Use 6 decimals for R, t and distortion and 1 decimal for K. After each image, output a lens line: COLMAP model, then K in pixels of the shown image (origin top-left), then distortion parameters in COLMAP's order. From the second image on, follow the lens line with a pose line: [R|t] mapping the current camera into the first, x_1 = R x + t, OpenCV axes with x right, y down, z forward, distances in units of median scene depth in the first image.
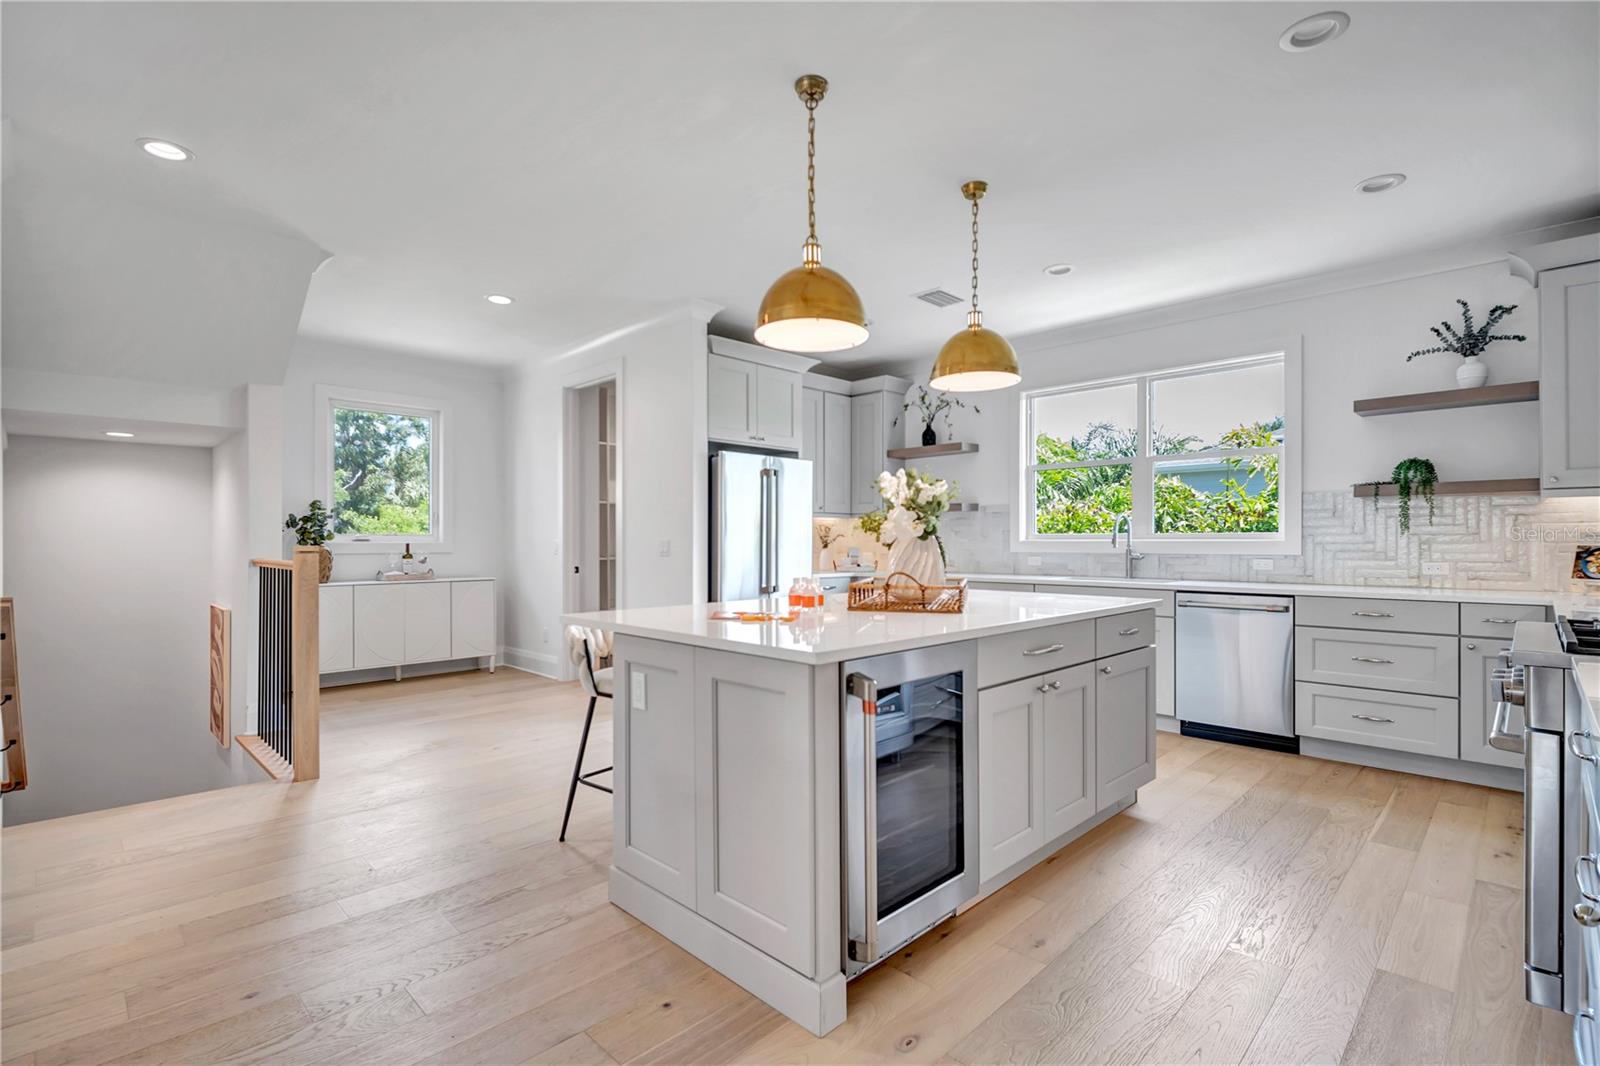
lens RADIAL K [[742.7, 0, 811.3], [0, 742.7, 538.4], [0, 0, 1]] dist [-0.001364, -0.006068]
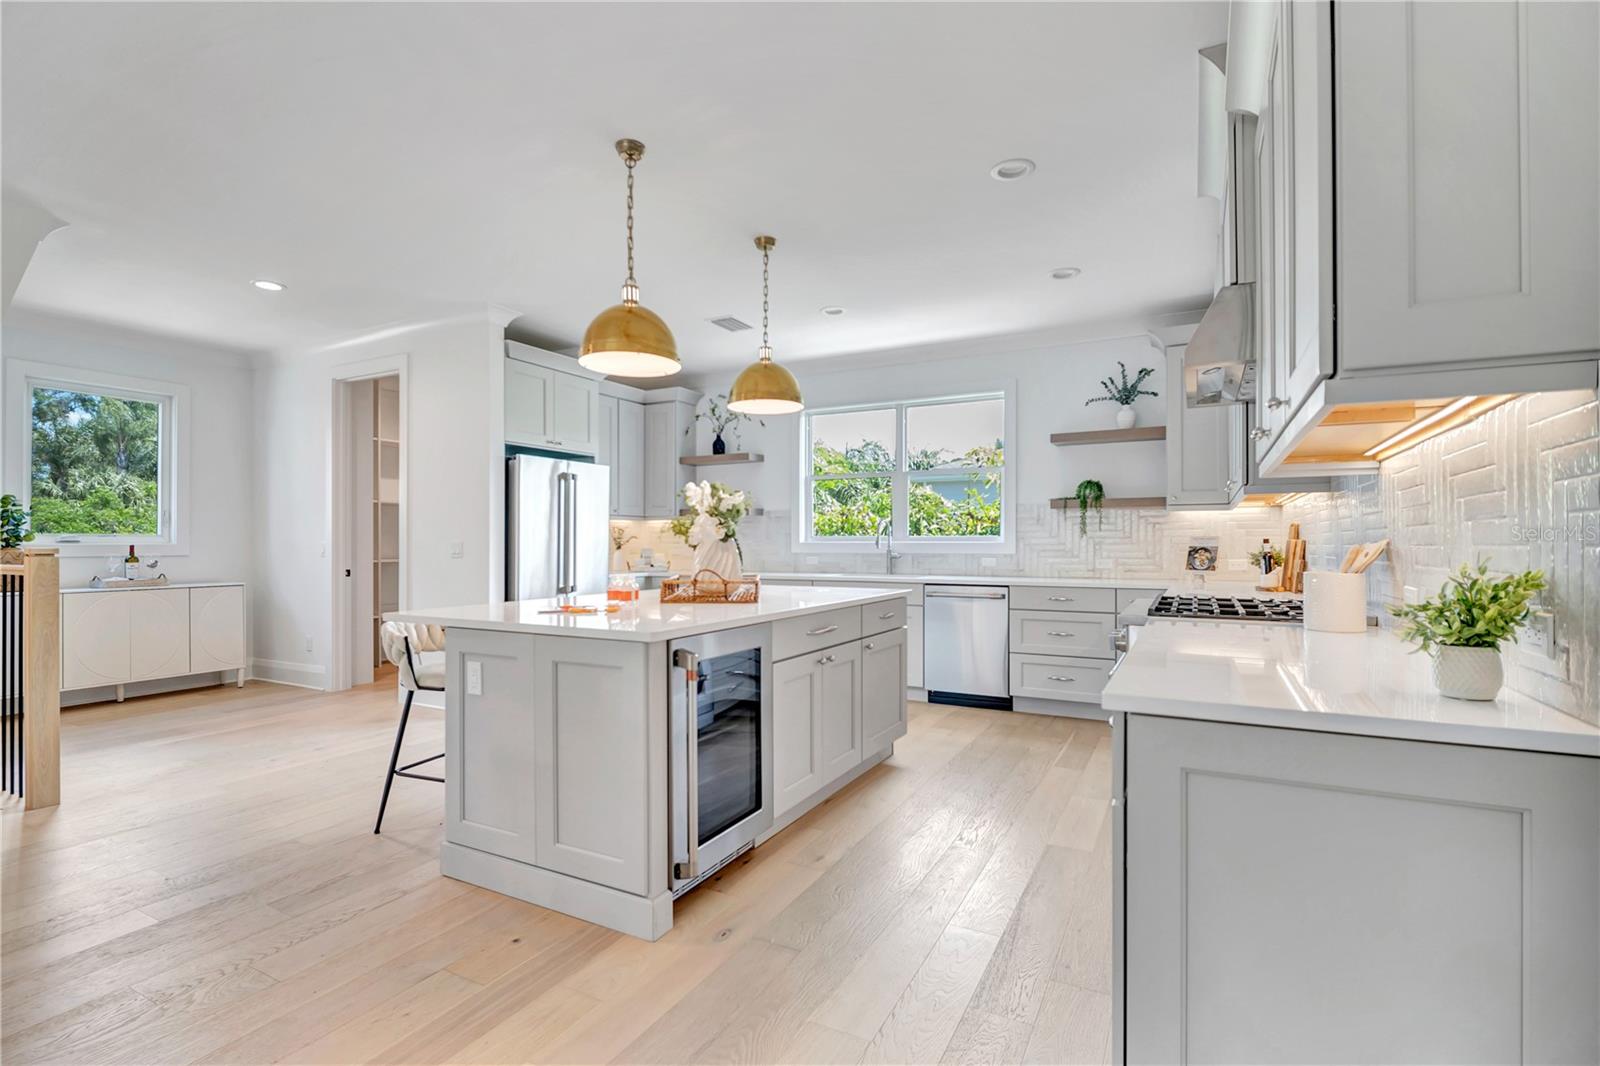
lens RADIAL K [[742.7, 0, 808.9], [0, 742.7, 537.6], [0, 0, 1]] dist [-0.001364, -0.006068]
pose [[0.957779, 0.001995, 0.287499, -0.046437], [-0.001346, 0.999996, -0.002454, -0.001705], [-0.287503, 0.001963, 0.957778, -0.130130]]
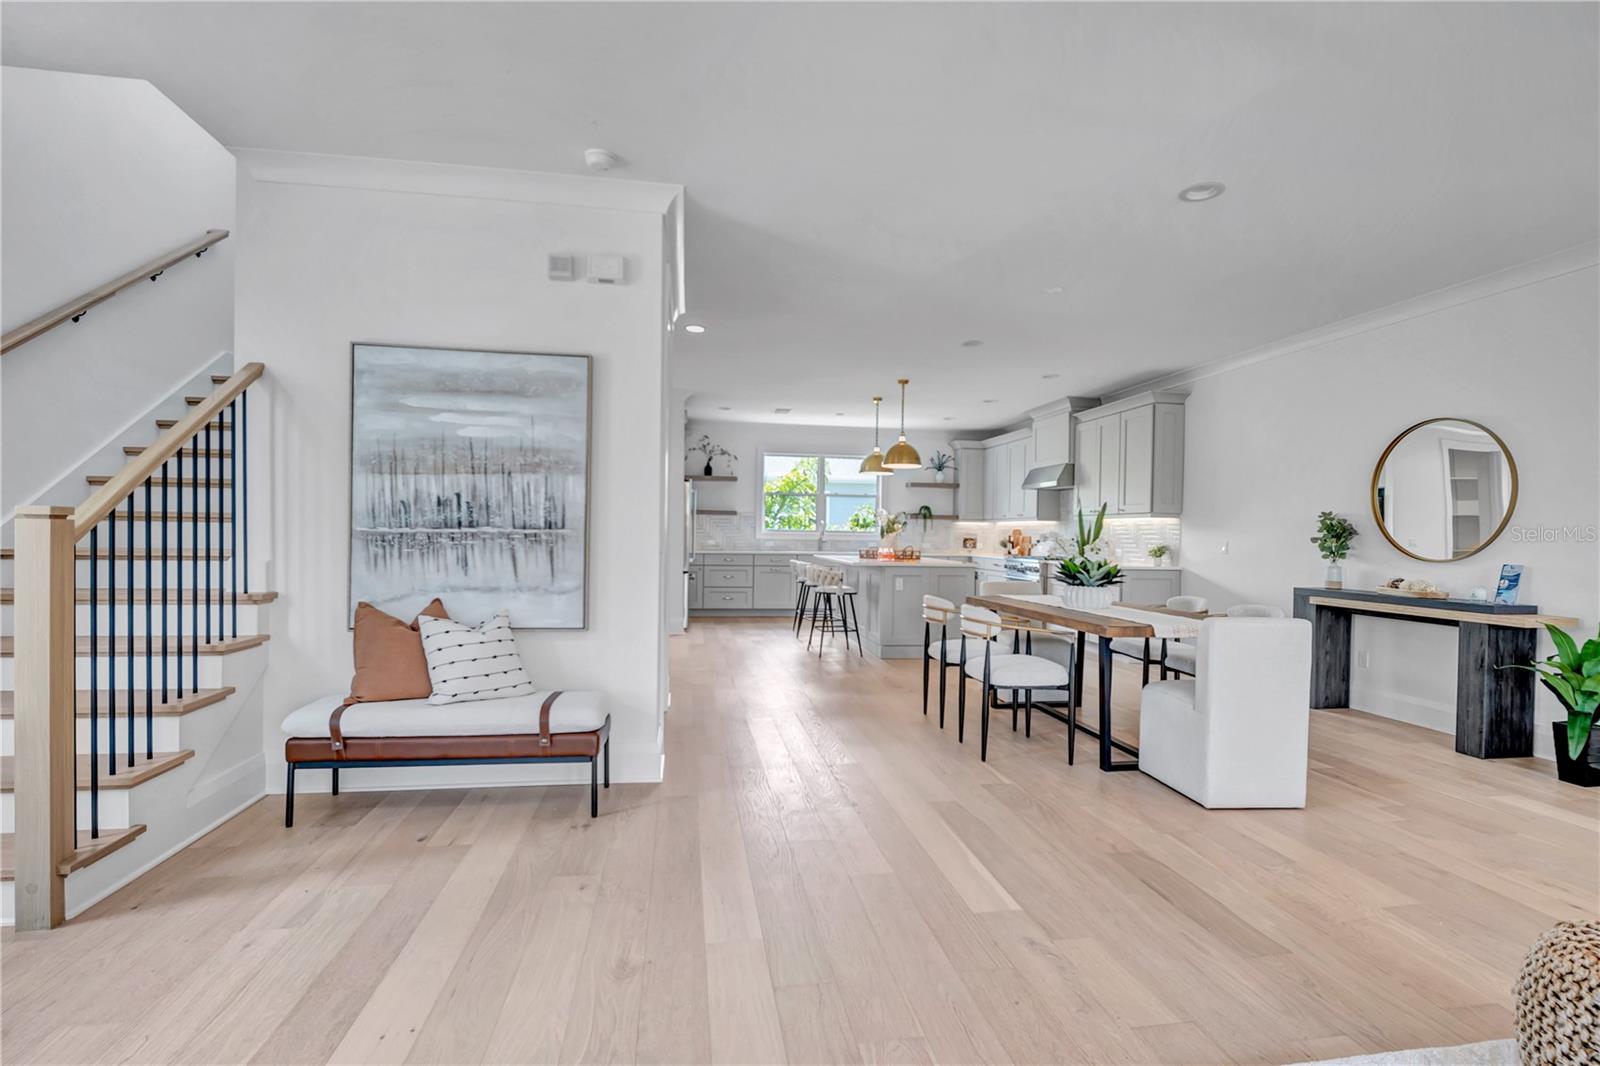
lens RADIAL K [[742.7, 0, 805.2], [0, 742.7, 536.5], [0, 0, 1]] dist [-0.001364, -0.006068]
pose [[0.593120, 0.005706, 0.805094, -1.835866], [-0.019795, 0.999776, 0.007497, -0.004284], [-0.804871, -0.020384, 0.593100, -0.315732]]
